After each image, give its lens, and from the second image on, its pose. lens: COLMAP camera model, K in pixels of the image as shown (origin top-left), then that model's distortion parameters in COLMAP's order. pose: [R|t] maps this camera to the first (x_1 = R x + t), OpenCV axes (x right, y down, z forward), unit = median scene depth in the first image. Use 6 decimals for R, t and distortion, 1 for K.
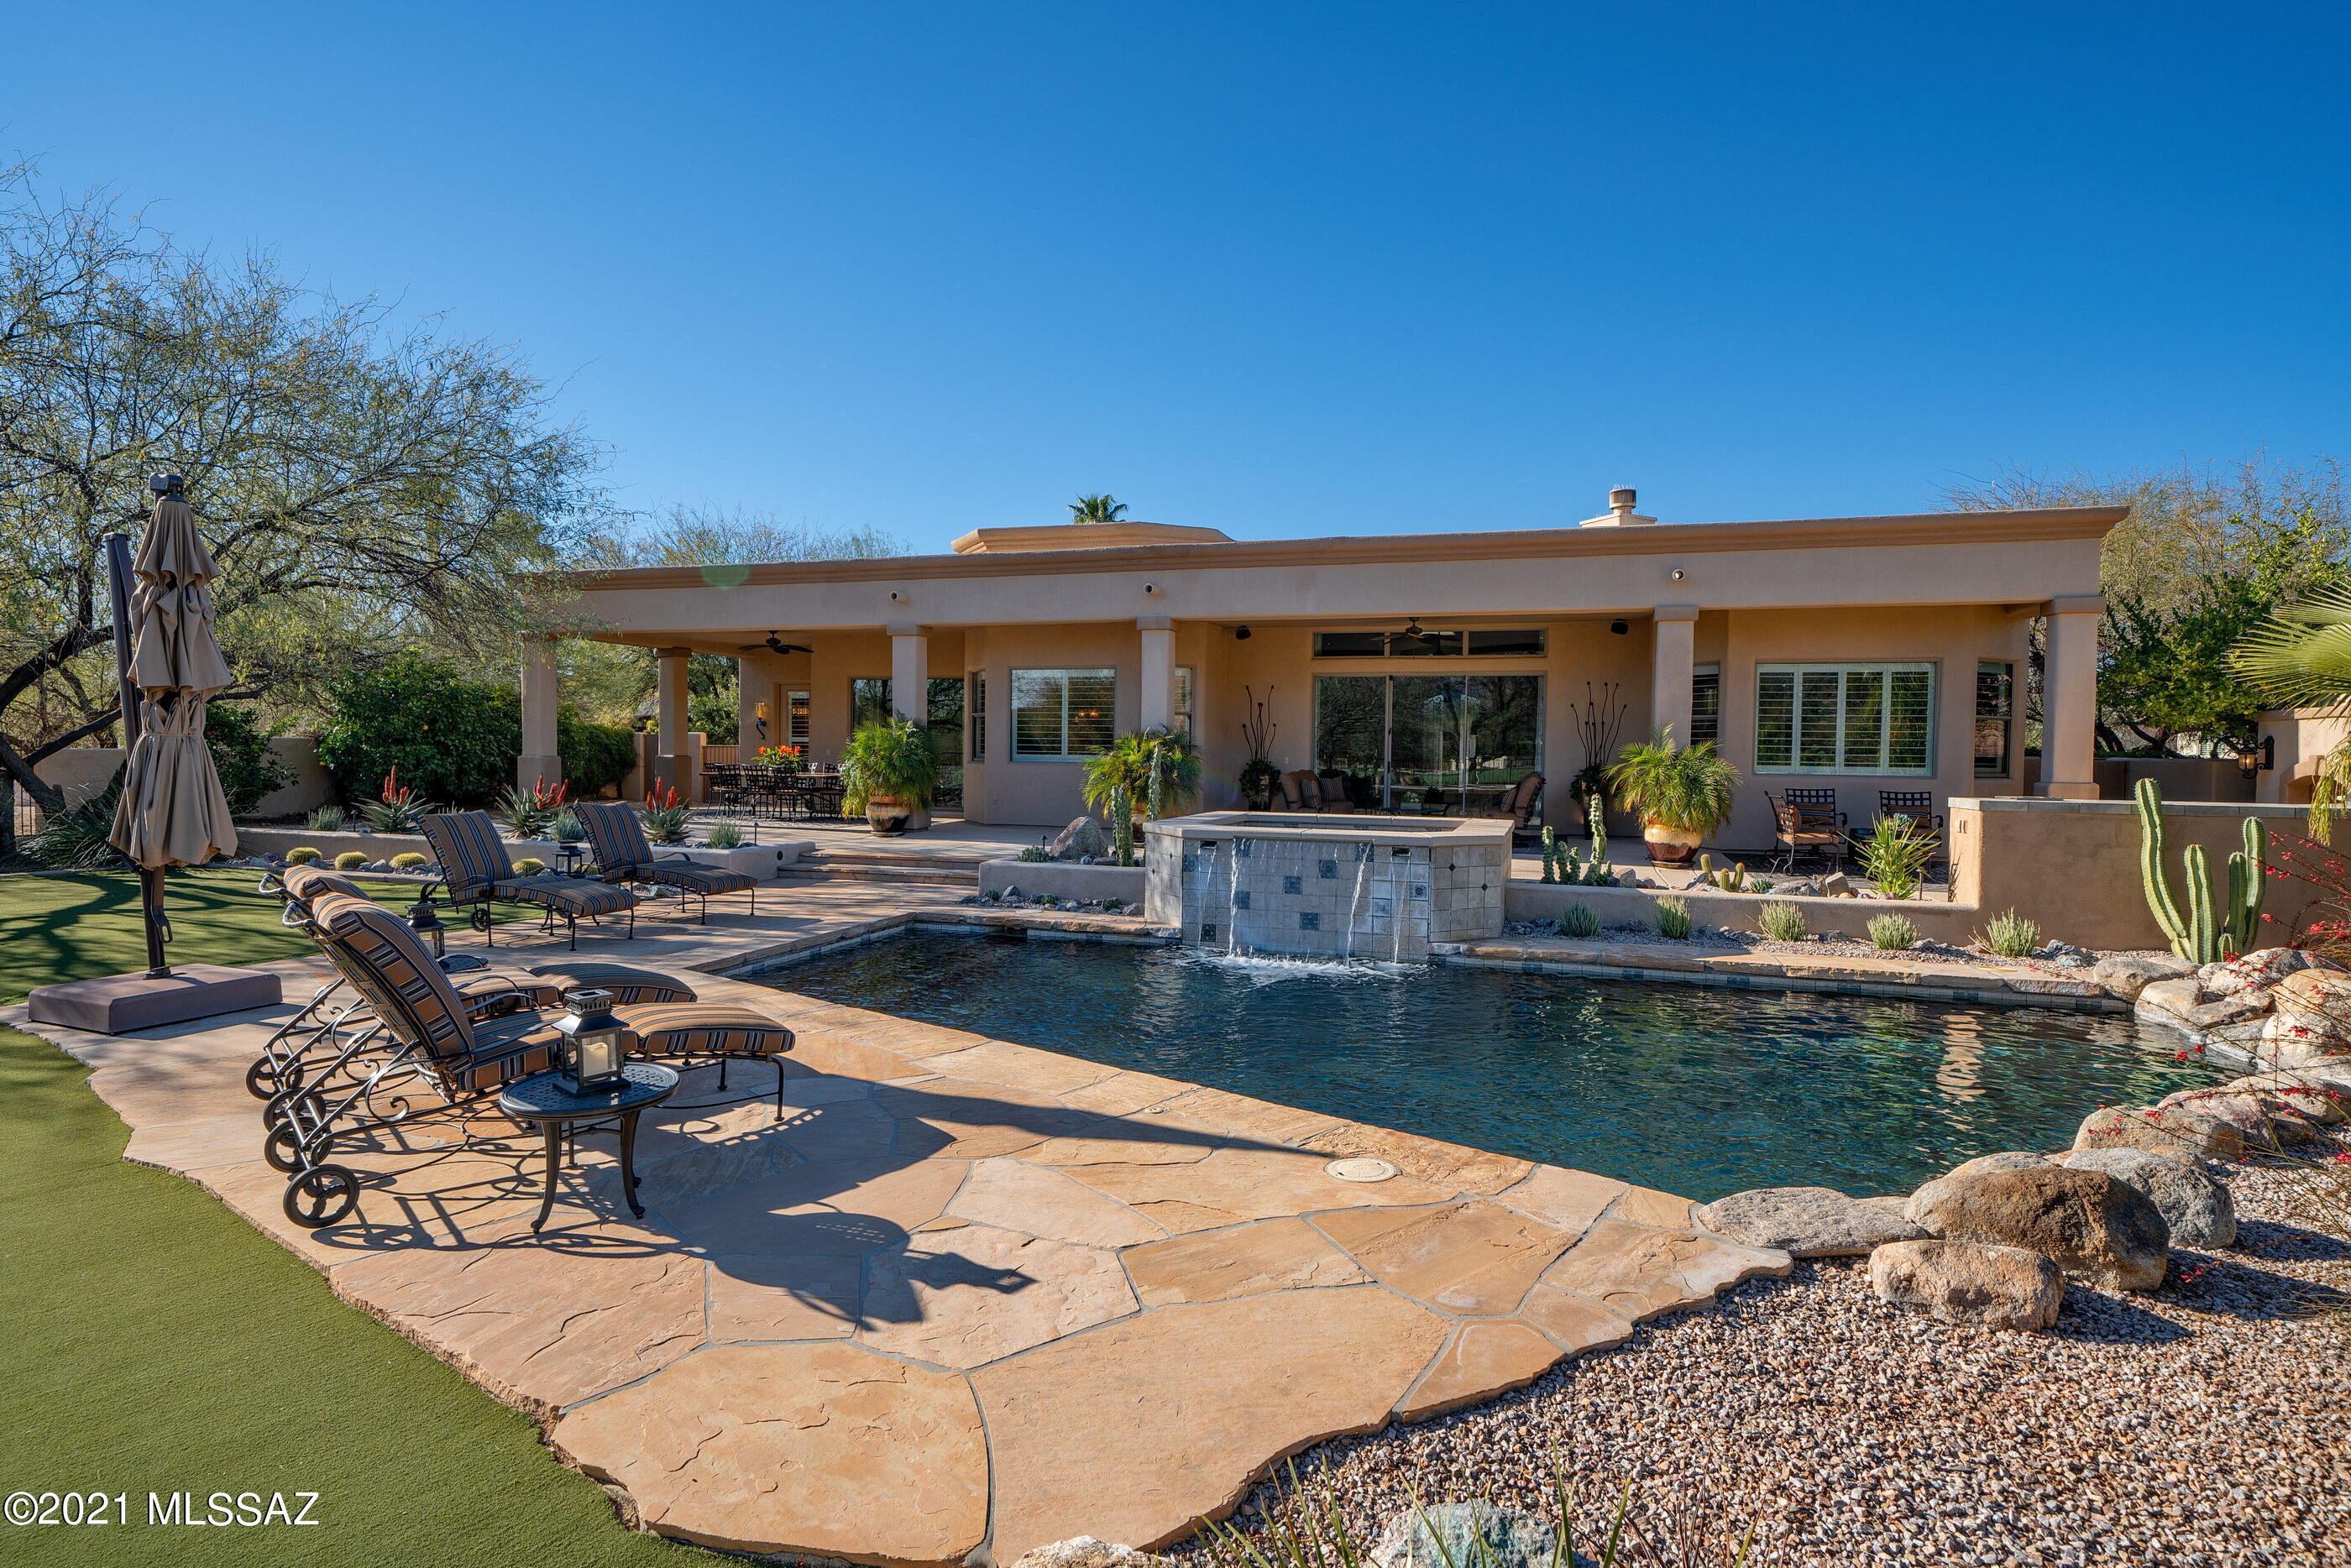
lens RADIAL K [[1227.9, 0, 1175.5], [0, 1227.9, 784.0], [0, 0, 1]] dist [0.000453, 0.000412]
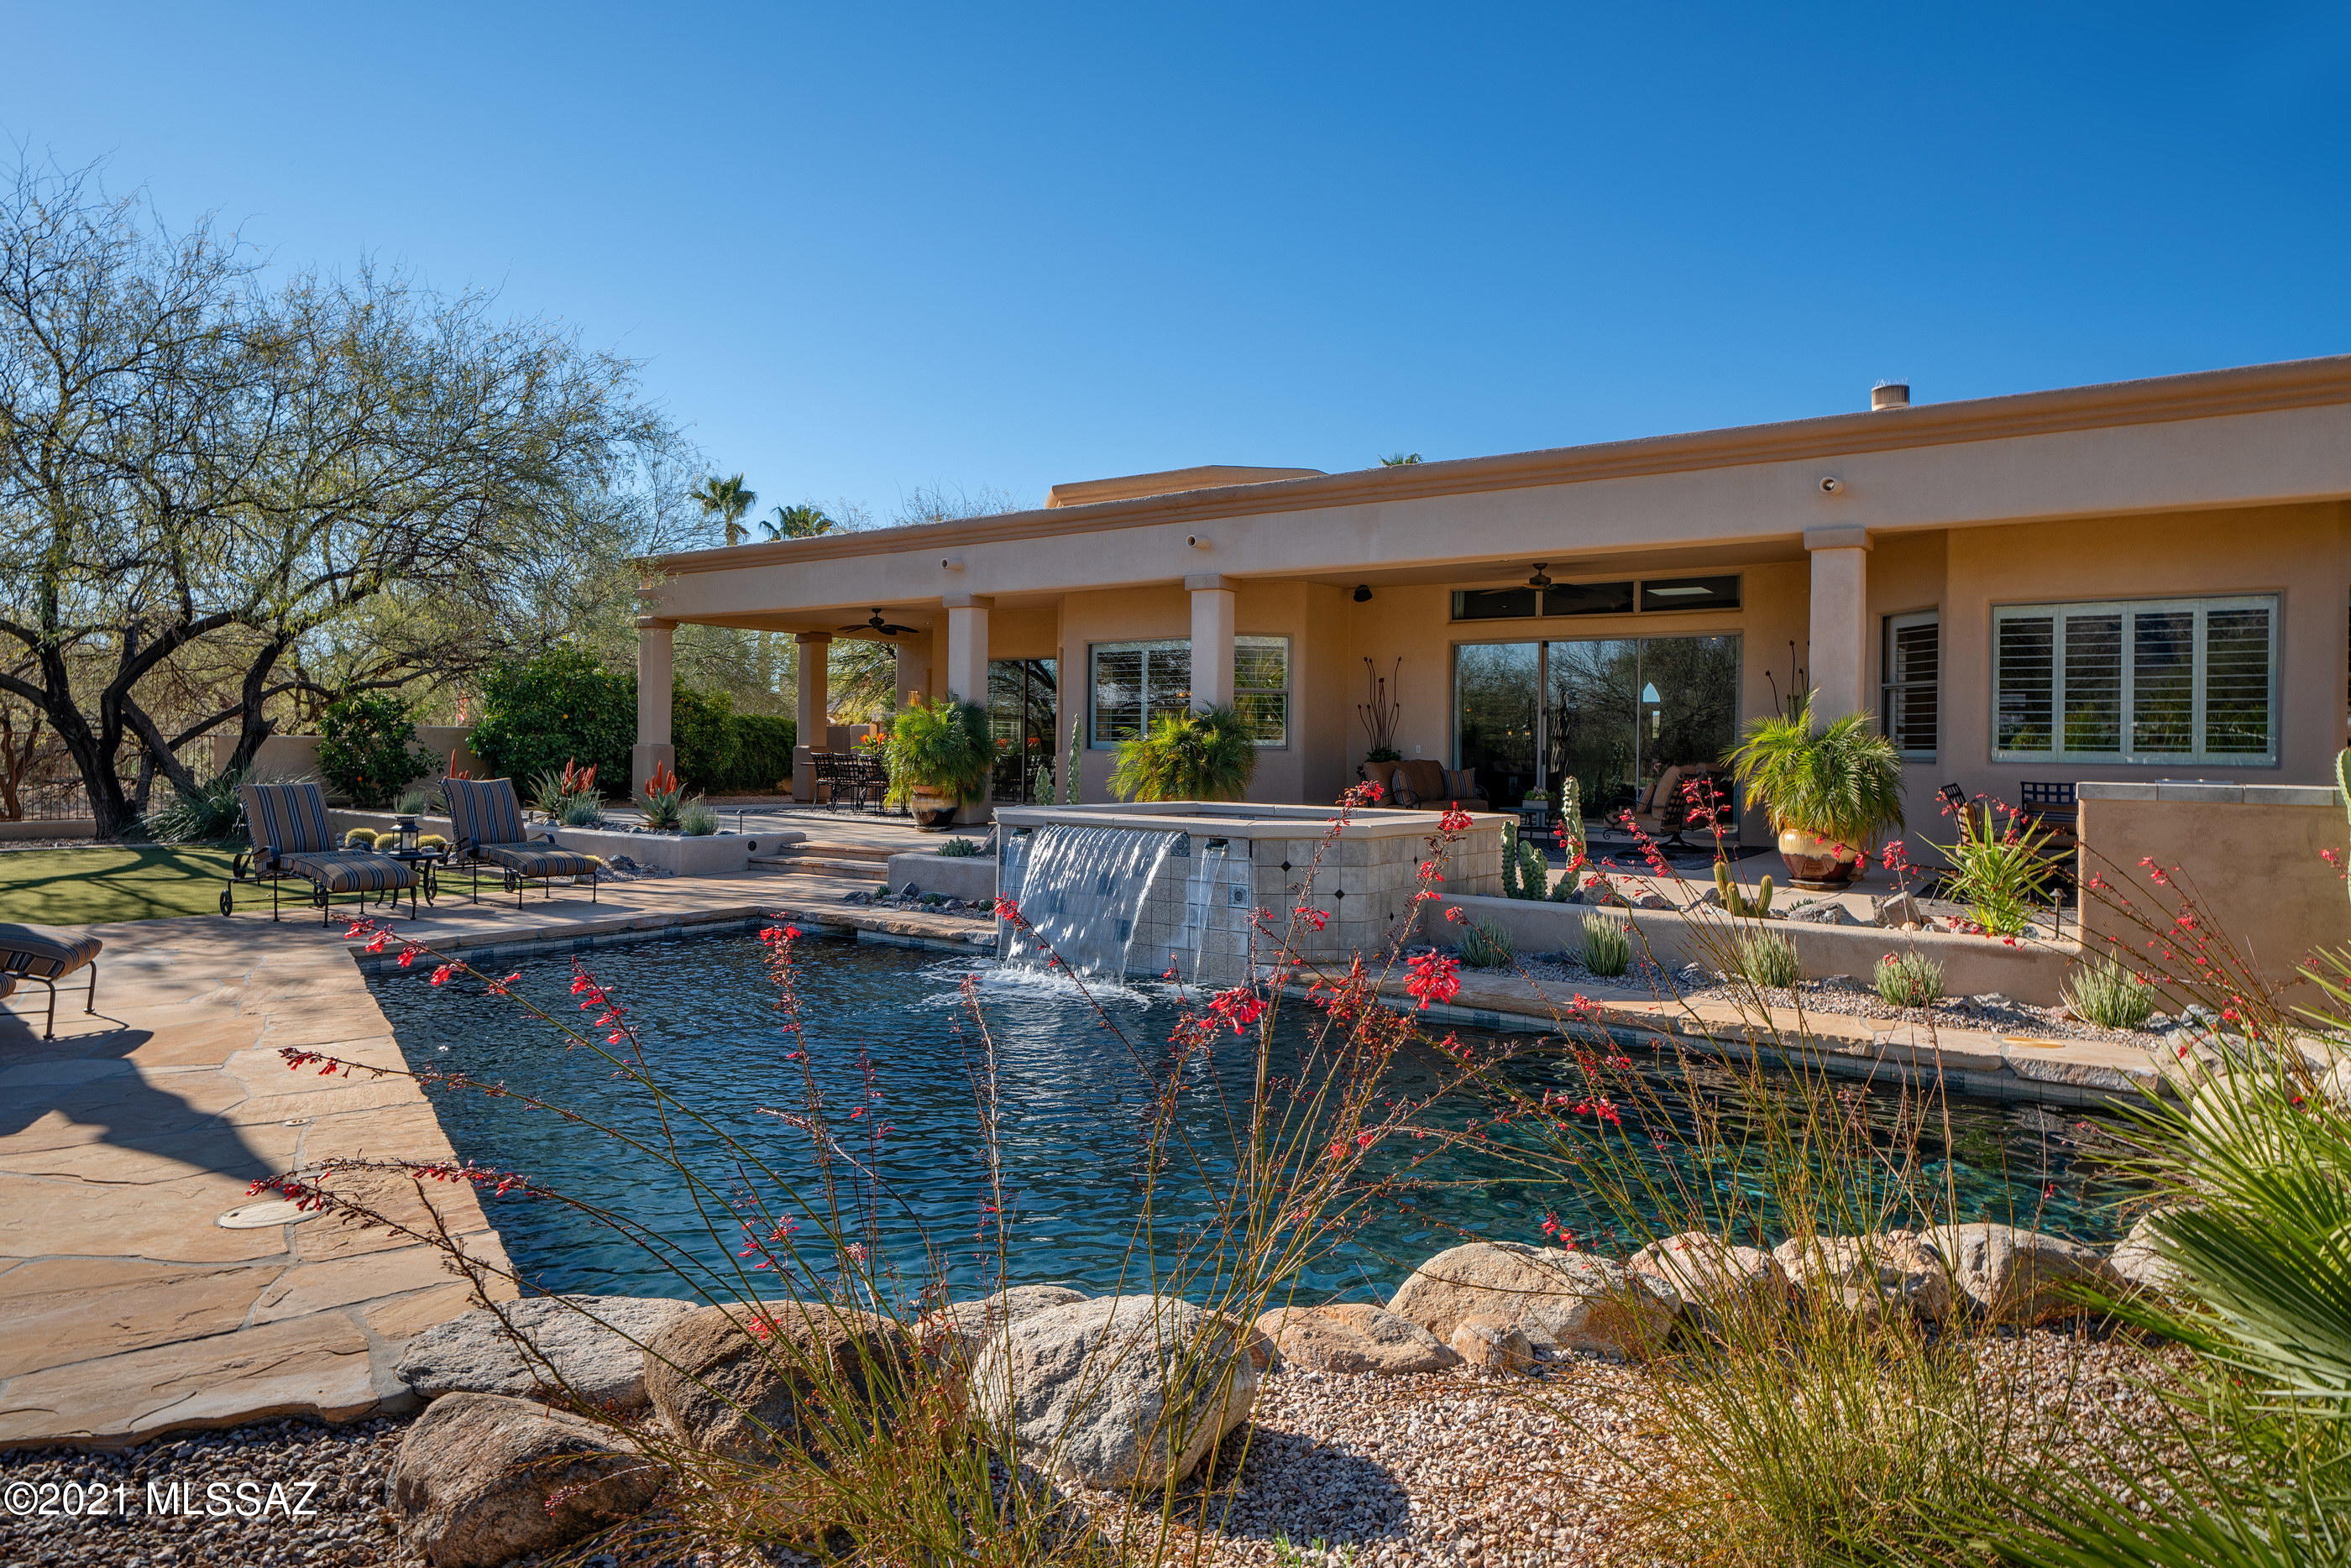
lens RADIAL K [[1389.6, 0, 1175.4], [0, 1389.6, 741.9], [0, 0, 1]] dist [0.001529, 0.000793]
pose [[0.953524, -0.001161, -0.301313, 0.245236], [-0.010523, 0.999254, -0.037151, 0.013710], [0.301132, 0.038595, 0.952801, 0.090179]]
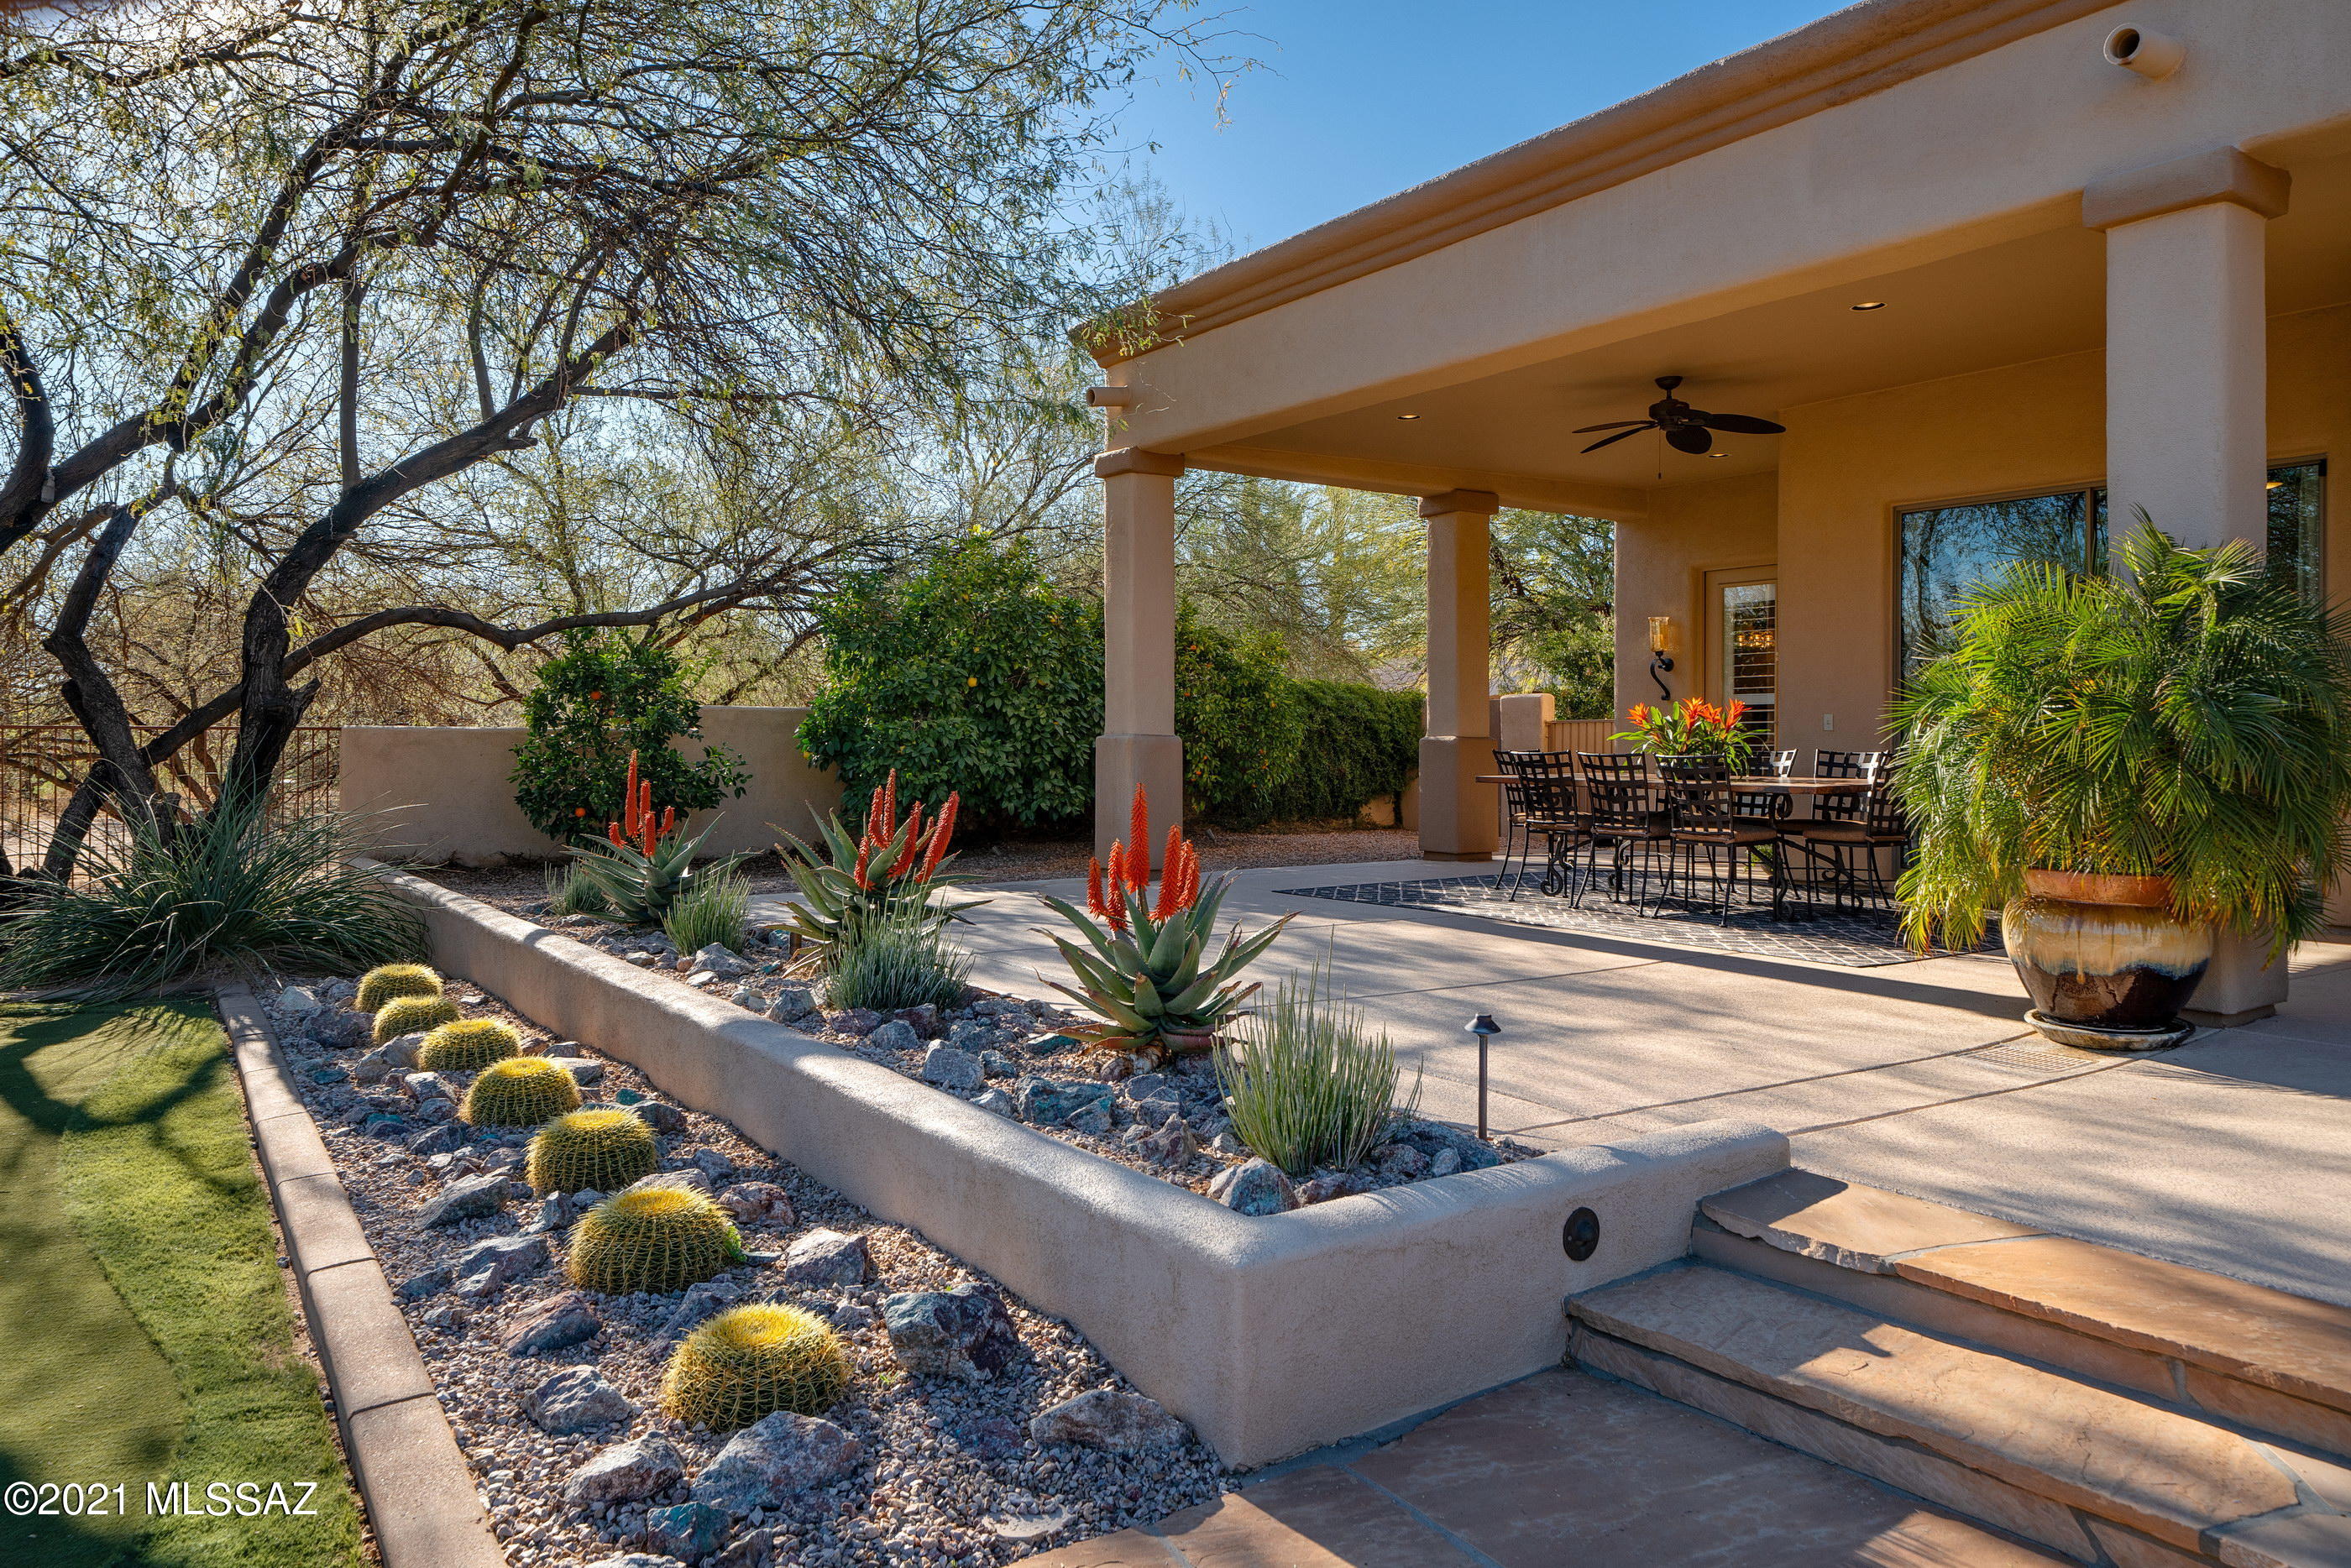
lens RADIAL K [[1594.4, 0, 1165.2], [0, 1594.4, 738.6], [0, 0, 1]] dist [0.004862, 0.001071]
pose [[0.790653, -0.010890, -0.612168, -0.193337], [-0.011374, 0.999408, -0.032468, -0.004138], [0.612159, 0.032634, 0.790061, 0.660556]]
